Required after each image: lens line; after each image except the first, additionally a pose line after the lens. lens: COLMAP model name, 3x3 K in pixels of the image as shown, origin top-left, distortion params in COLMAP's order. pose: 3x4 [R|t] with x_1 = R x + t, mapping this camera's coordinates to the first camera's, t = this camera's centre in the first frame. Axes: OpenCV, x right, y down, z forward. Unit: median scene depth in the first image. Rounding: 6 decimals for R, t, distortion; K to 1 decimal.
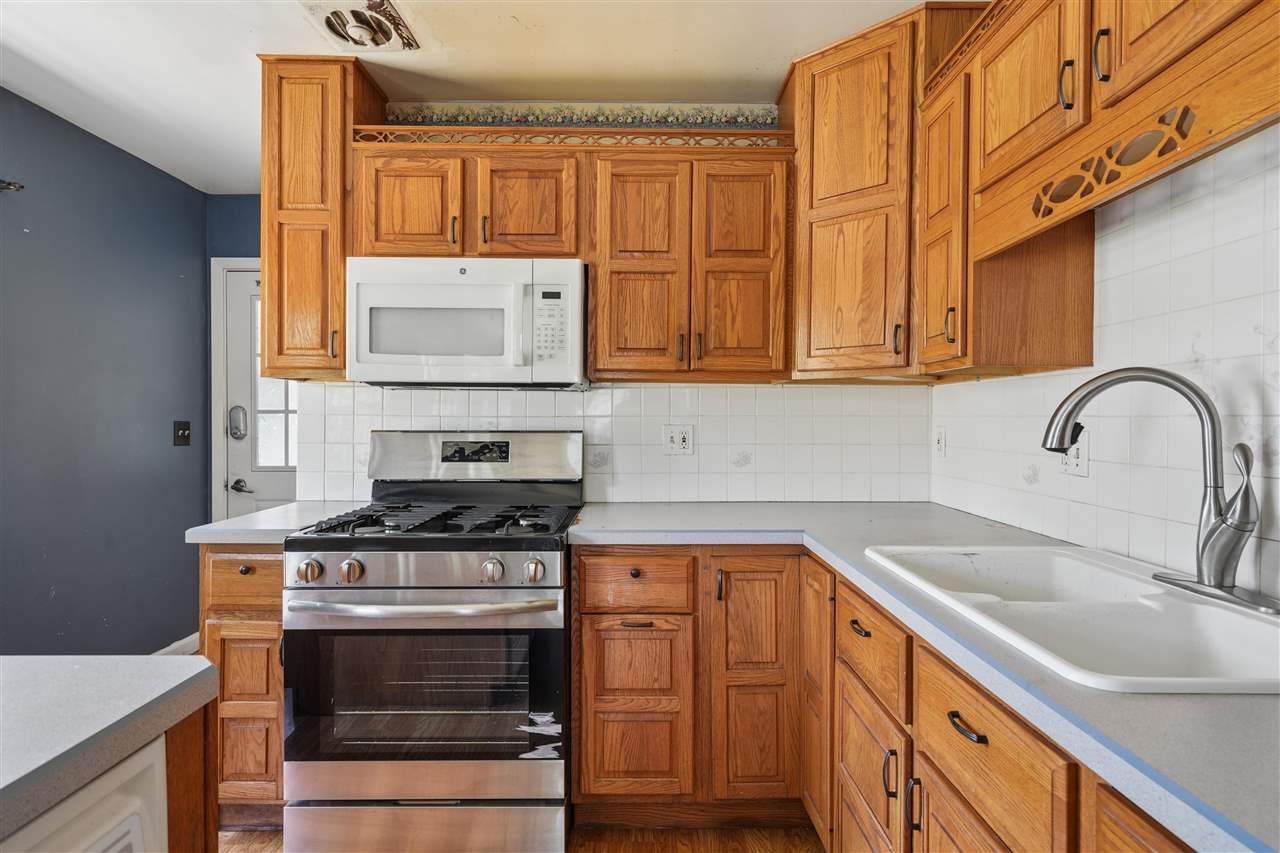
lens RADIAL K [[670.4, 0, 638.8], [0, 670.4, 422.6], [0, 0, 1]] dist [0.001146, 0.000339]
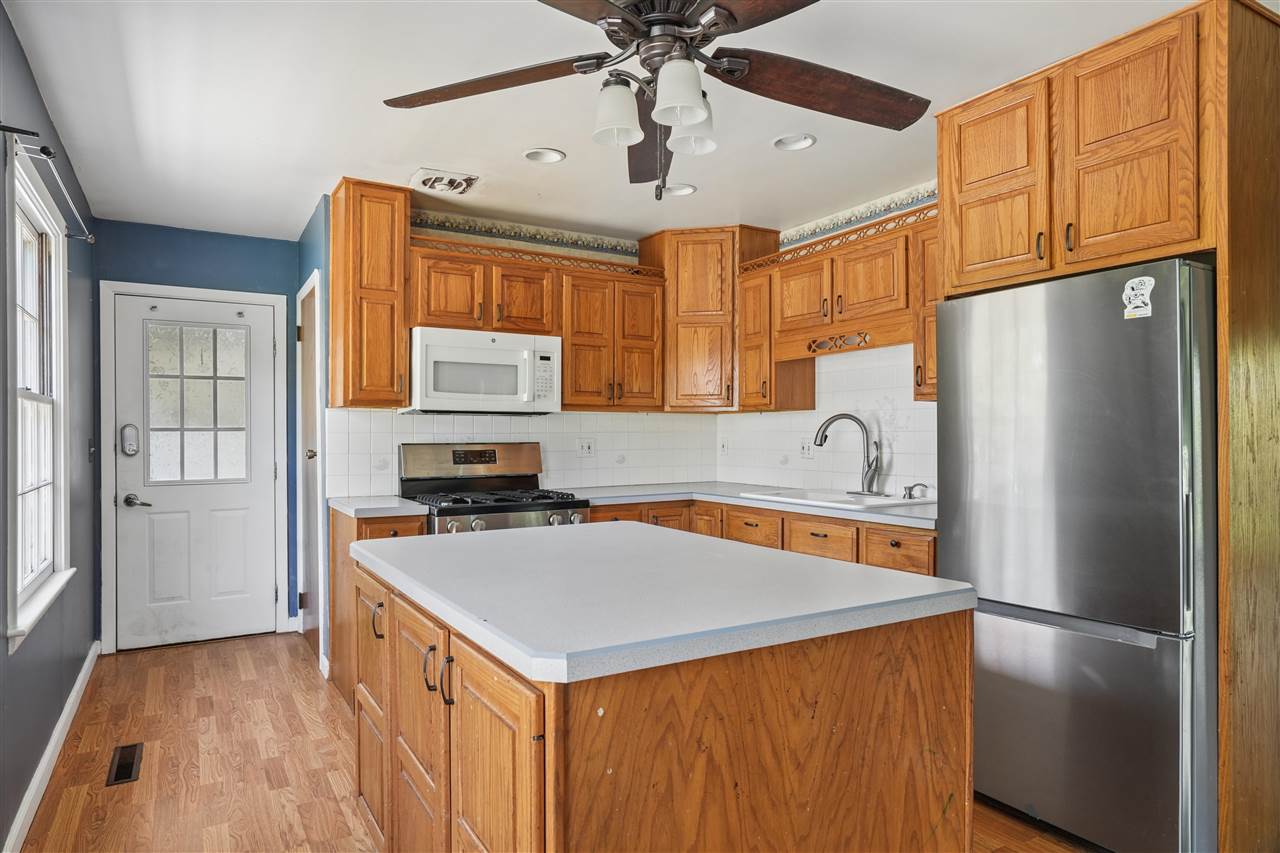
lens RADIAL K [[769.6, 0, 612.5], [0, 769.6, 433.2], [0, 0, 1]] dist [-0.001907, 0.001867]
pose [[0.871894, -0.003448, 0.489682, -0.875653], [0.007449, 0.999953, -0.006222, 0.003968], [-0.489637, 0.009072, 0.871879, -0.682986]]
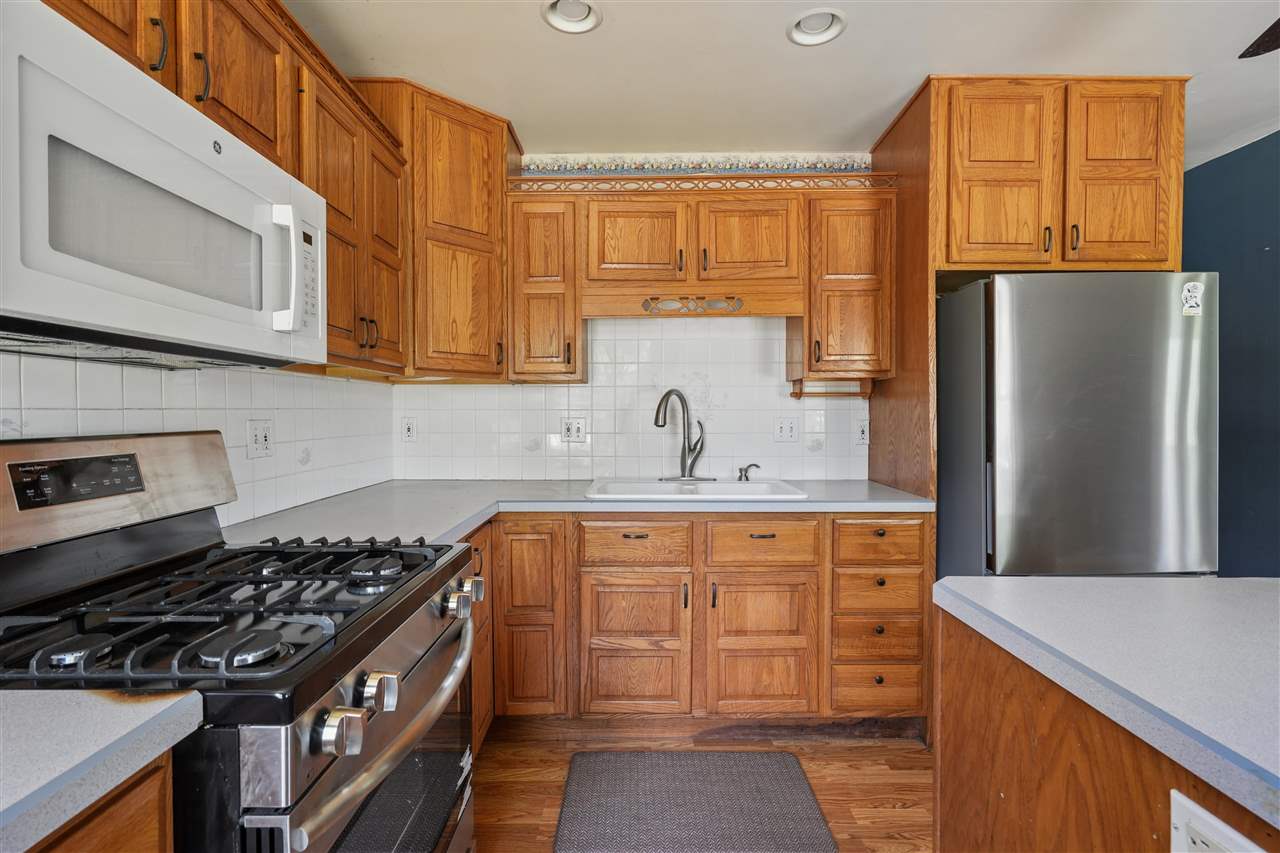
lens RADIAL K [[600.3, 0, 631.4], [0, 600.3, 426.0], [0, 0, 1]] dist [-0.006410, 0.001077]
pose [[0.005436, -0.023994, 0.999697, -0.741007], [0.007641, 0.999684, 0.023952, -0.003445], [-0.999956, 0.007509, 0.005618, 0.635971]]
